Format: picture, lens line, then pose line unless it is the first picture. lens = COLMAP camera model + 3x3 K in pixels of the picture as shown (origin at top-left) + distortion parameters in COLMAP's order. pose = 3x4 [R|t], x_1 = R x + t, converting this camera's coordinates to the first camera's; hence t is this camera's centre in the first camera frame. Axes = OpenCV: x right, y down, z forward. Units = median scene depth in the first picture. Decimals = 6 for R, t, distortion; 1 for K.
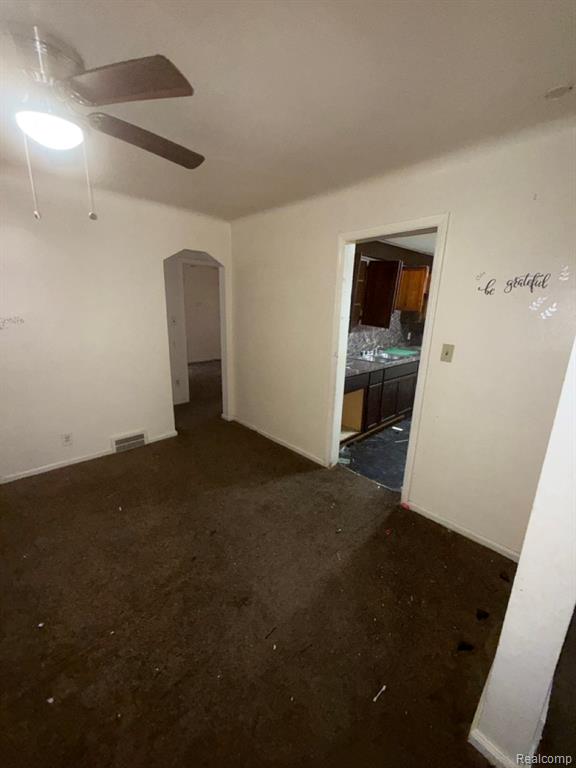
lens RADIAL K [[312.2, 0, 288.0], [0, 312.2, 384.0], [0, 0, 1]] dist [-0.000022, -0.000001]
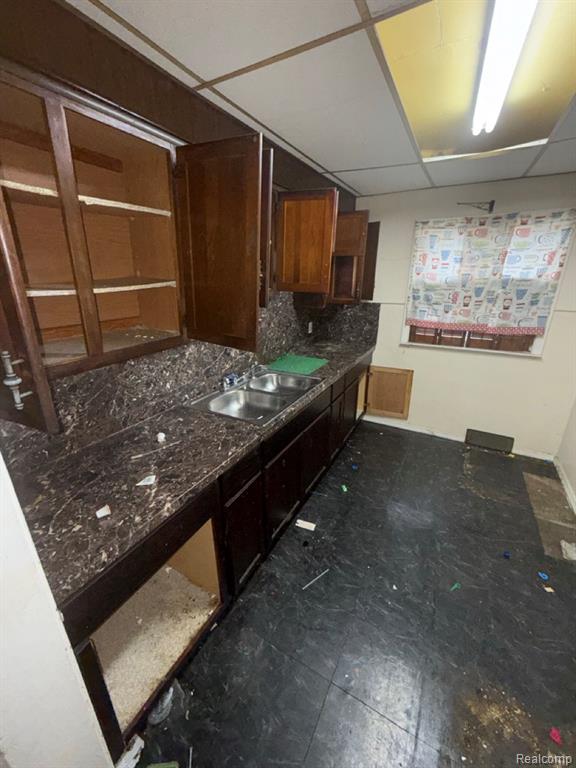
lens RADIAL K [[312.2, 0, 288.0], [0, 312.2, 384.0], [0, 0, 1]] dist [-0.000022, -0.000001]
pose [[0.954914, -0.123884, 0.269802, 0.201922], [0.100734, 0.990067, 0.098078, -0.135004], [-0.279272, -0.066478, 0.957908, 0.504961]]
